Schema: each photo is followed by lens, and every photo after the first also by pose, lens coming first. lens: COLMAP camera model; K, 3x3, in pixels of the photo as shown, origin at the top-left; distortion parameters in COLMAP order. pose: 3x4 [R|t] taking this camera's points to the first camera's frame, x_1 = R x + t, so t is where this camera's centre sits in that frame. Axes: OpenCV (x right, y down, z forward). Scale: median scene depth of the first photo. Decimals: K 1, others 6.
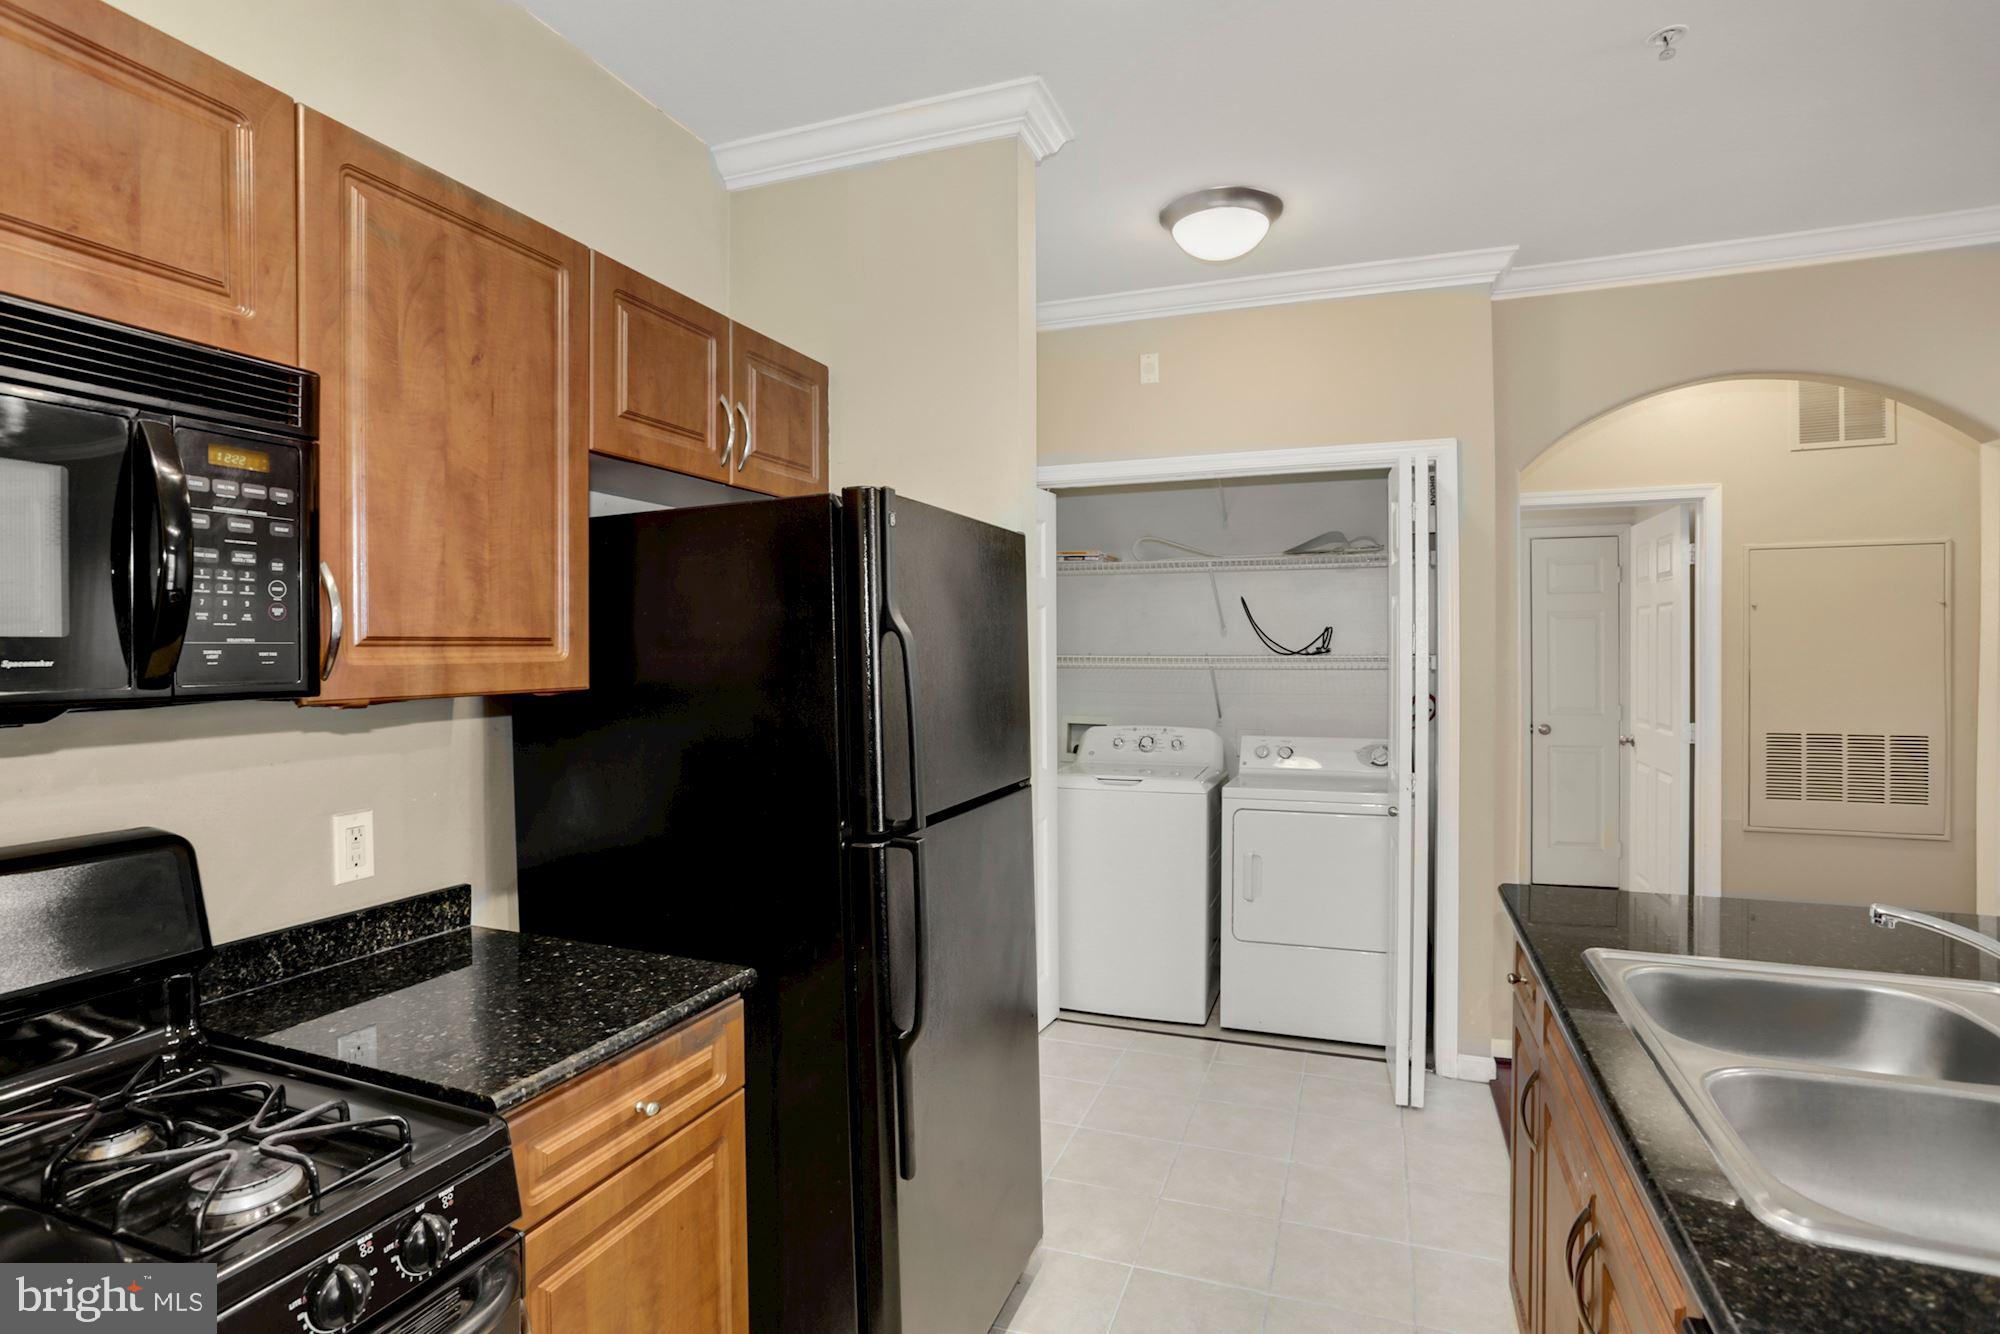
lens RADIAL K [[973.9, 0, 1004.1], [0, 973.9, 657.4], [0, 0, 1]] dist [-0.057454, 0.015339]
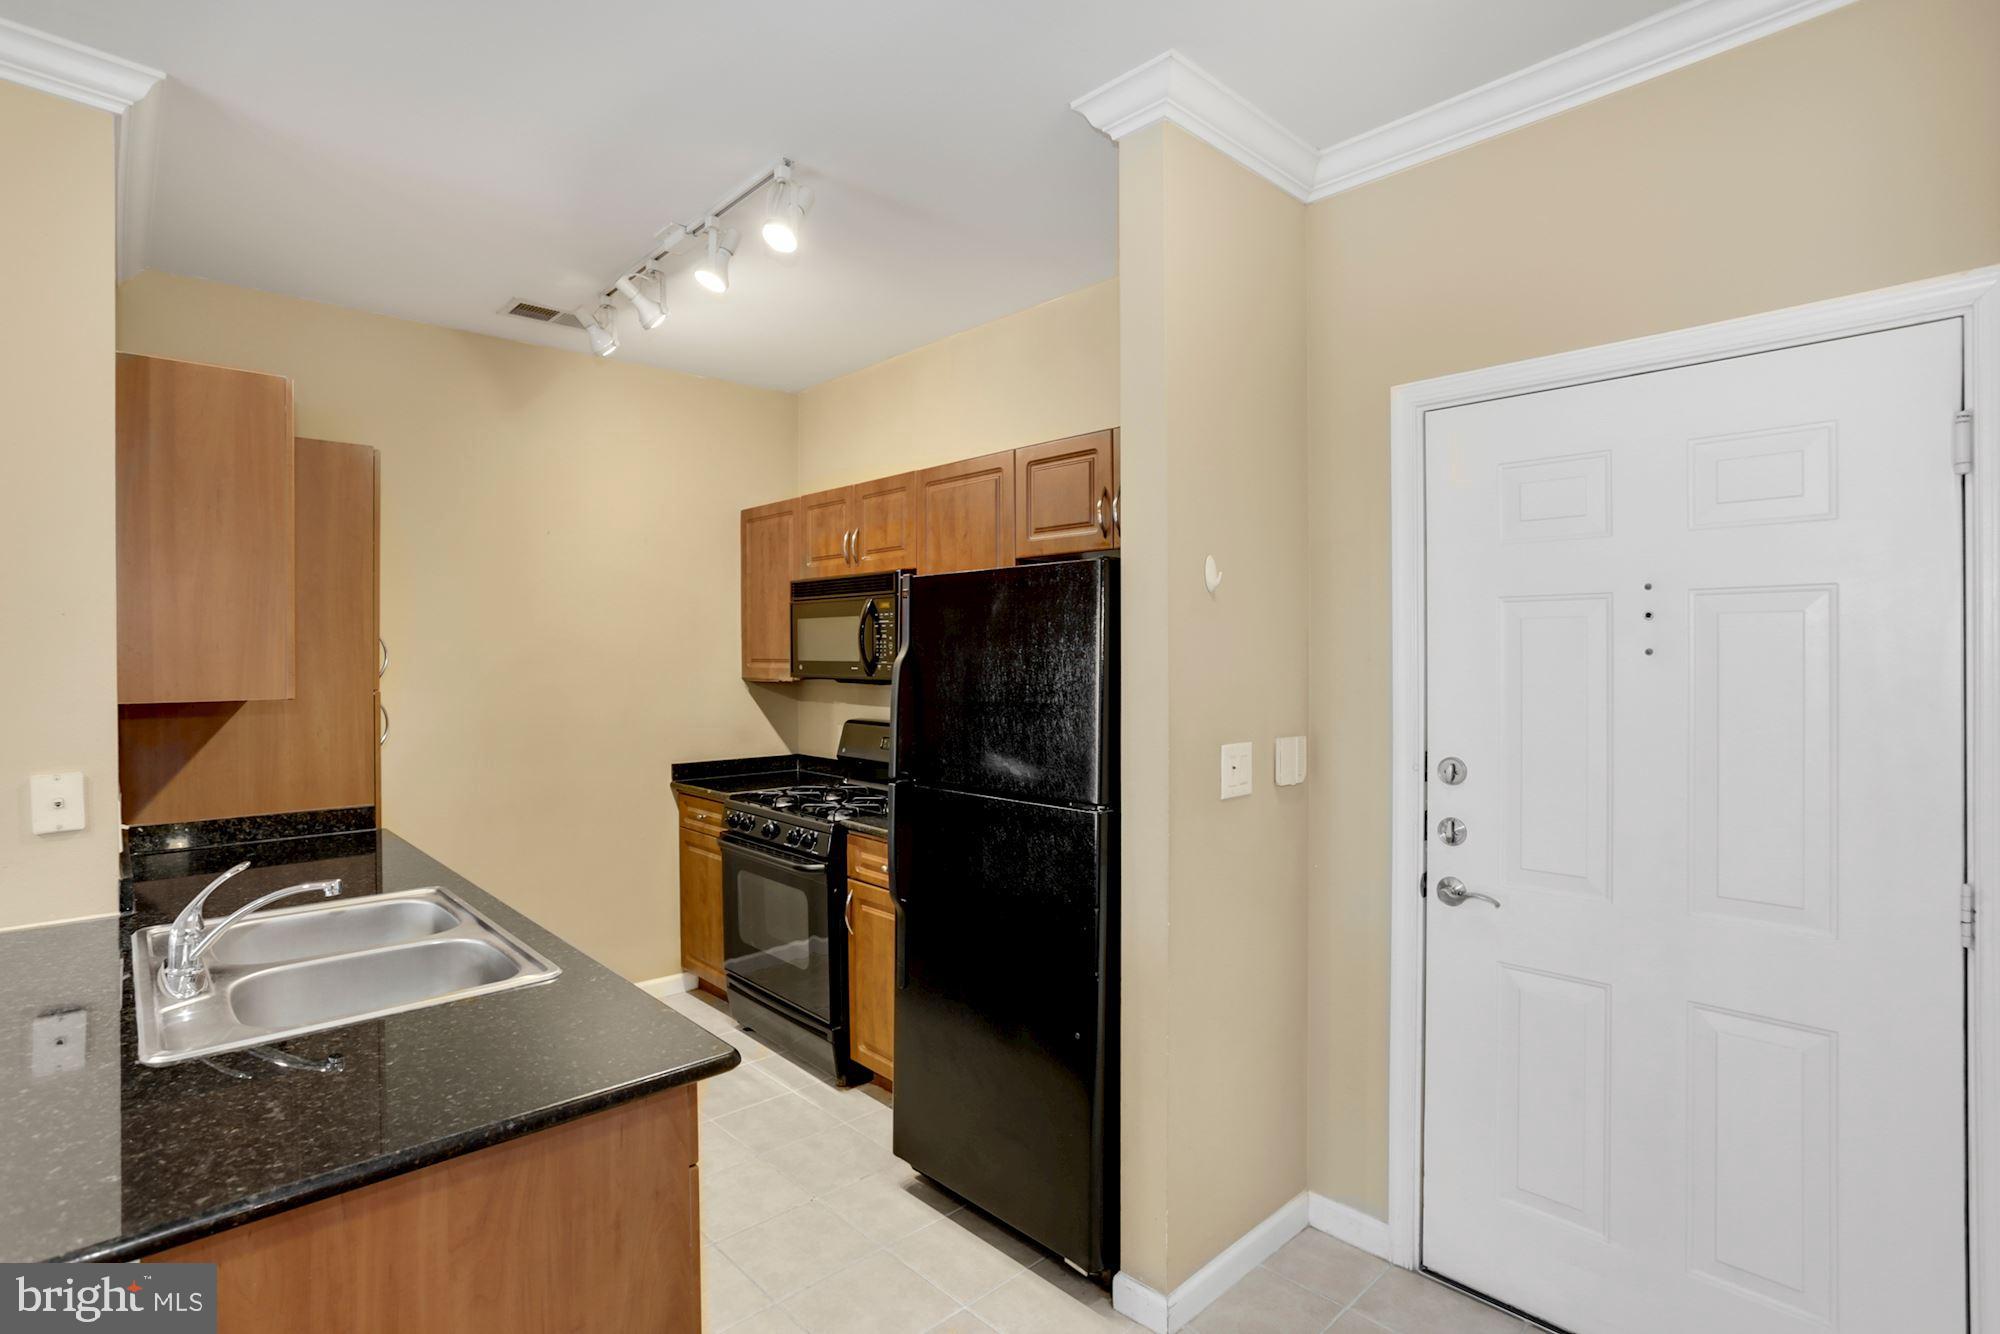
lens RADIAL K [[973.9, 0, 1004.1], [0, 973.9, 657.4], [0, 0, 1]] dist [-0.057454, 0.015339]
pose [[-0.443570, 0.010041, -0.896183, 0.302860], [-0.001714, 0.999926, 0.012051, -0.011606], [0.896238, 0.006882, -0.443520, 0.437517]]
